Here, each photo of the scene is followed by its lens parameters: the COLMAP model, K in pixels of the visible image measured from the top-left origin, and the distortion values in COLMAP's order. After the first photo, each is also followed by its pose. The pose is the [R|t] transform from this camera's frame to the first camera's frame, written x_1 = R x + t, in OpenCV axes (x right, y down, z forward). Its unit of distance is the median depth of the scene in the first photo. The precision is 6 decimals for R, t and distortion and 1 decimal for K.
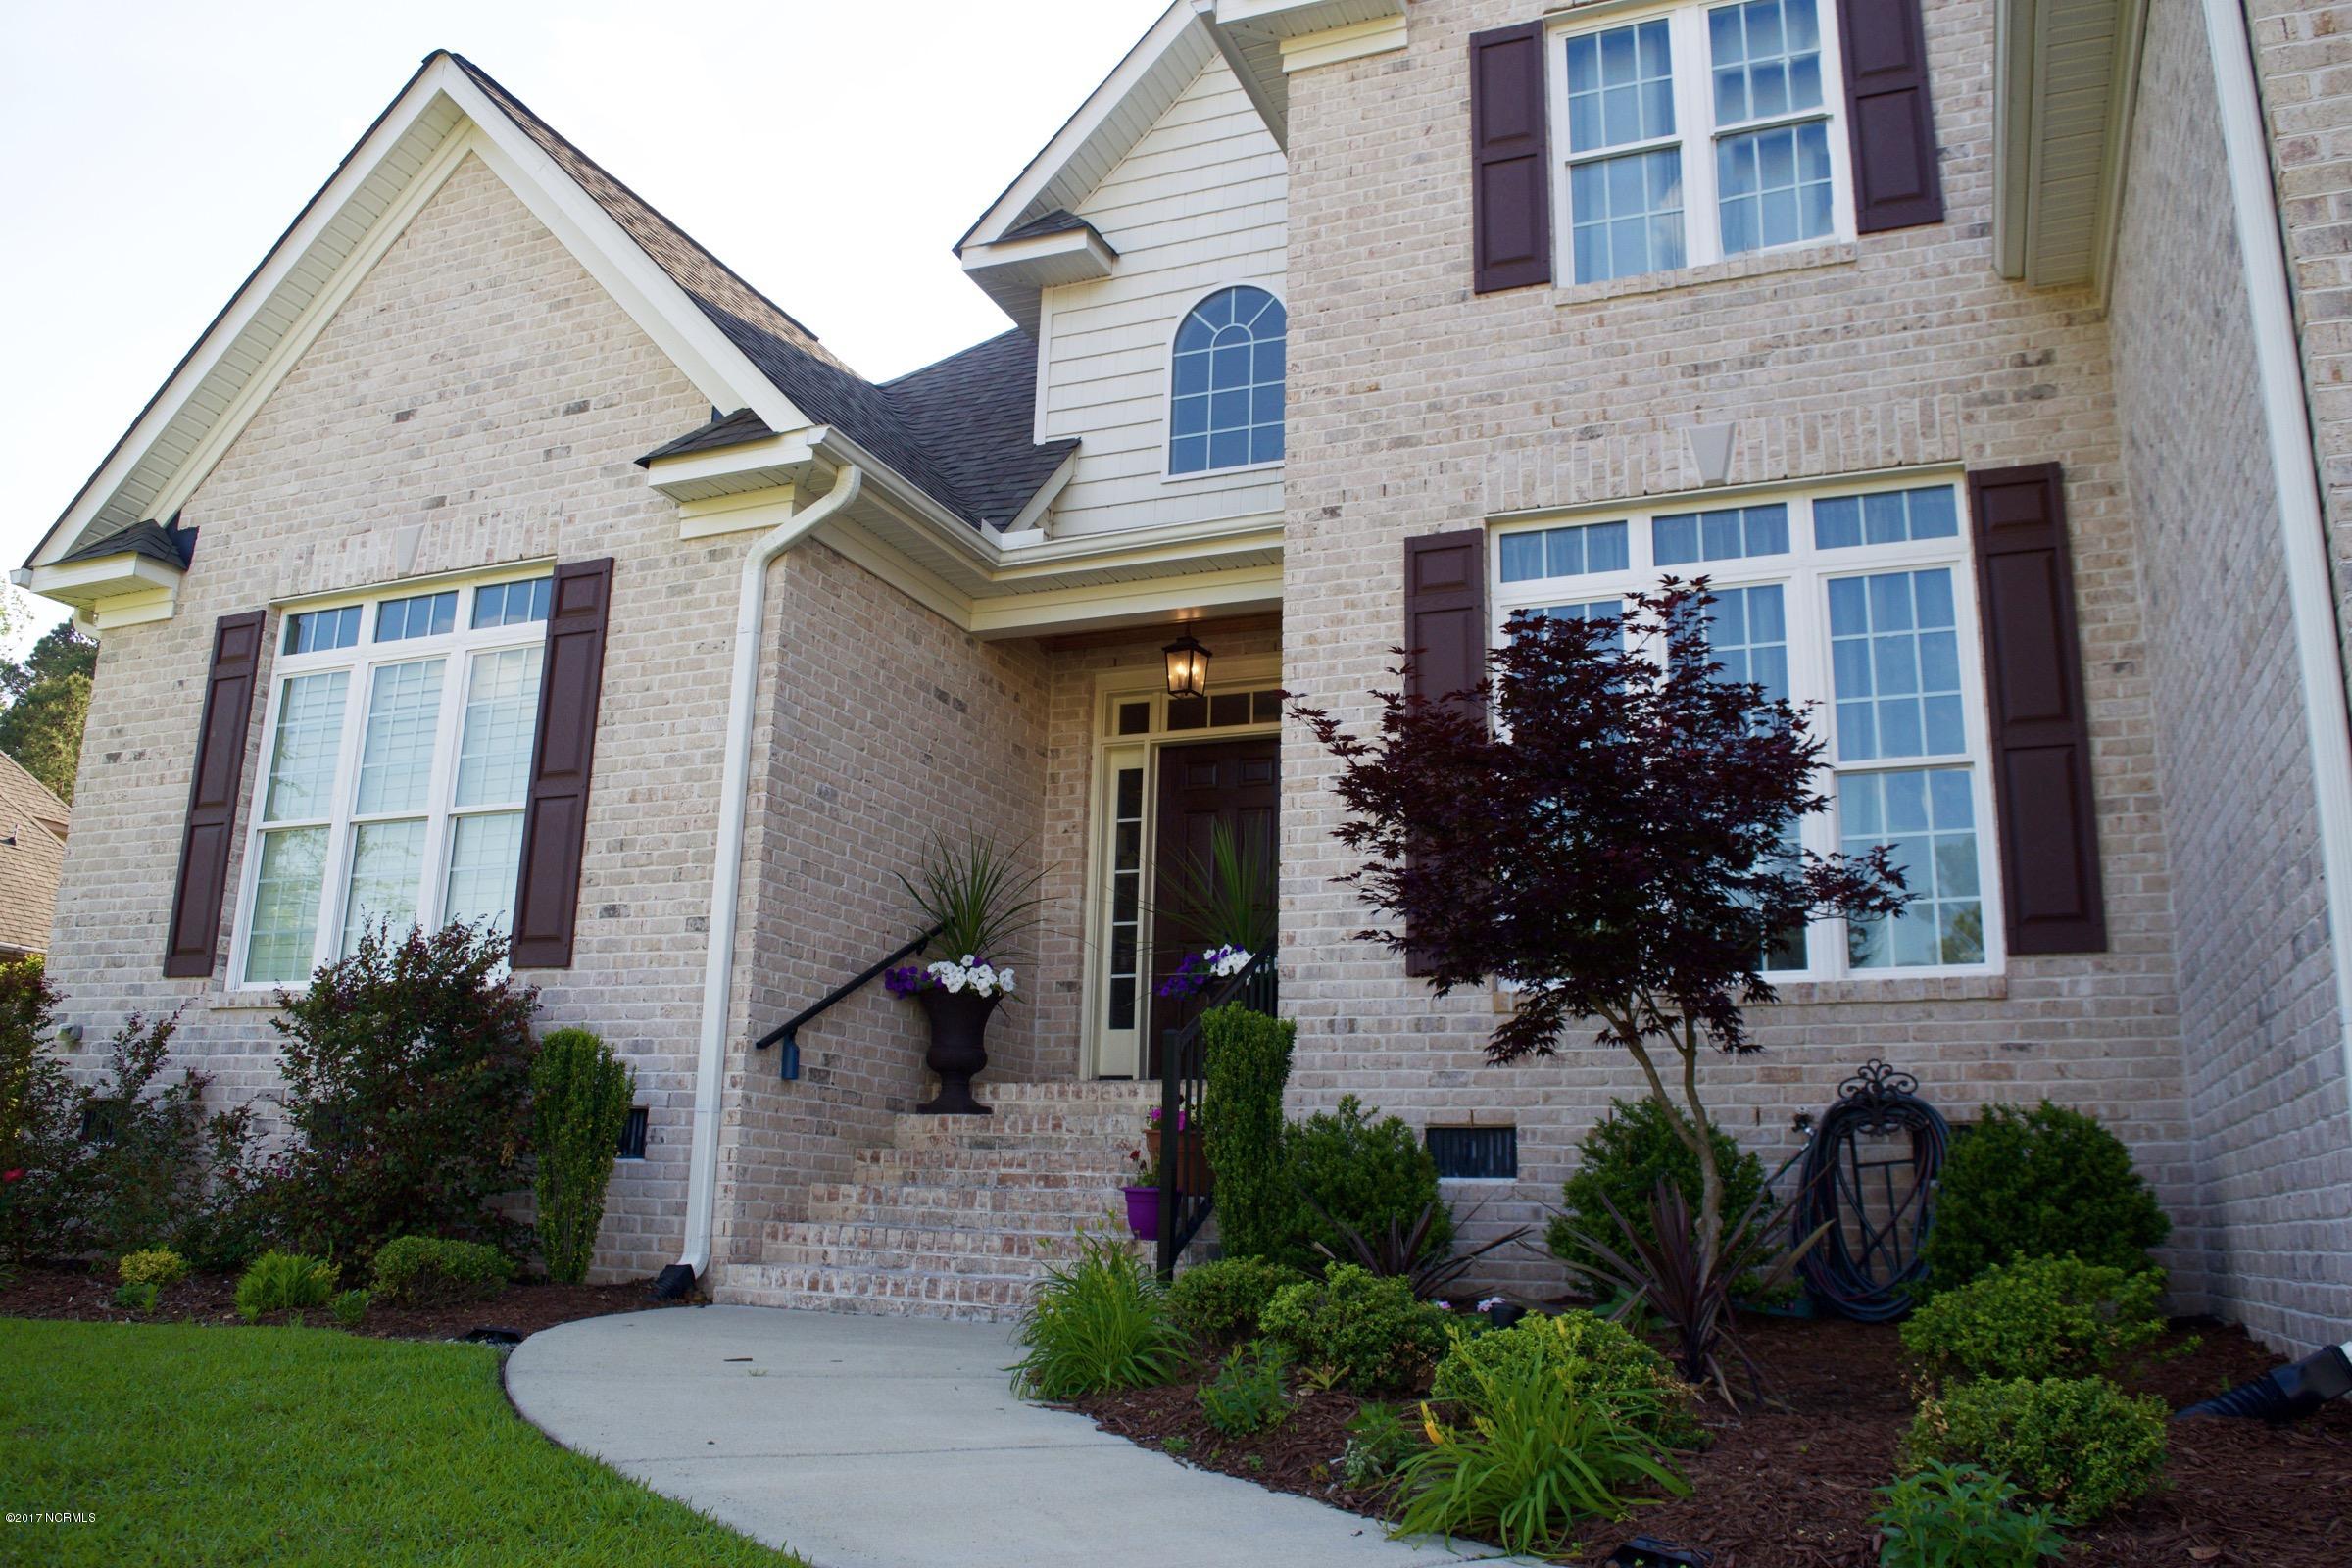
lens RADIAL K [[1829.1, 0, 1176.0], [0, 1829.1, 784.0], [0, 0, 1]] dist [-0.098242, 0.022647]
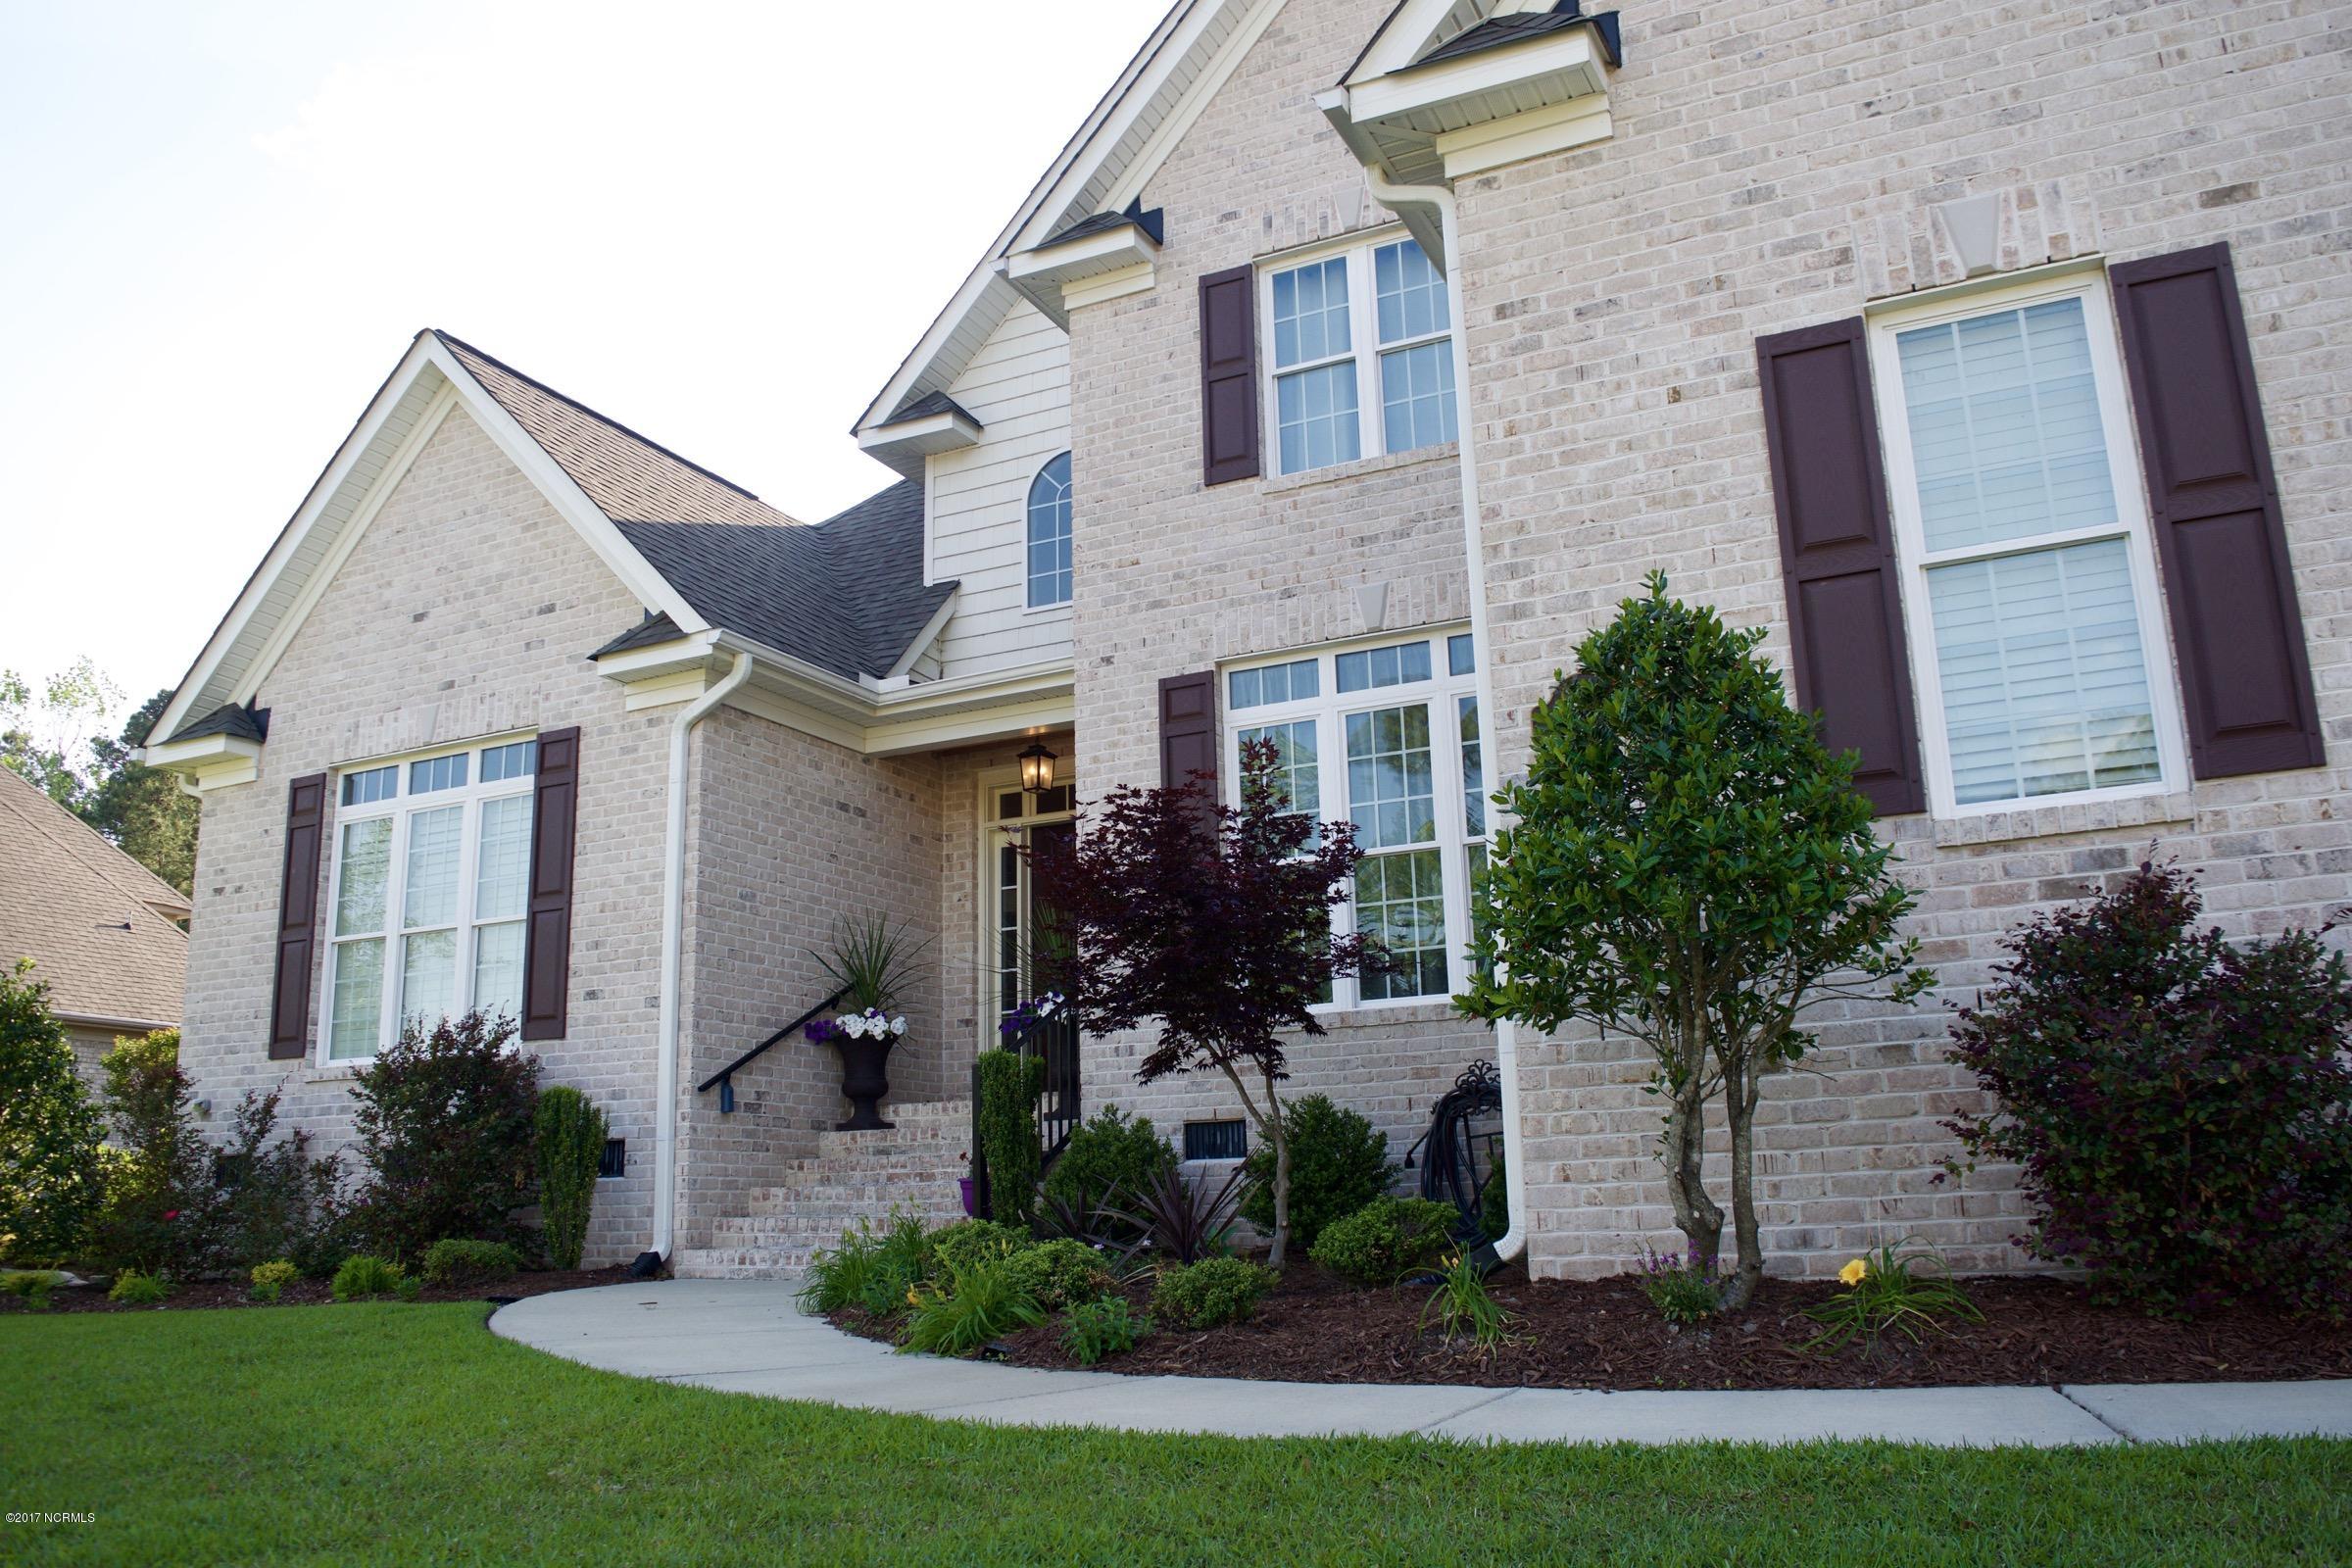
lens RADIAL K [[1829.1, 0, 1176.0], [0, 1829.1, 784.0], [0, 0, 1]] dist [-0.098242, 0.022647]
pose [[0.997023, -0.064856, -0.041695, 0.181156], [0.065113, 0.997866, 0.004819, -0.062202], [0.041293, -0.007520, 0.999119, -0.313325]]
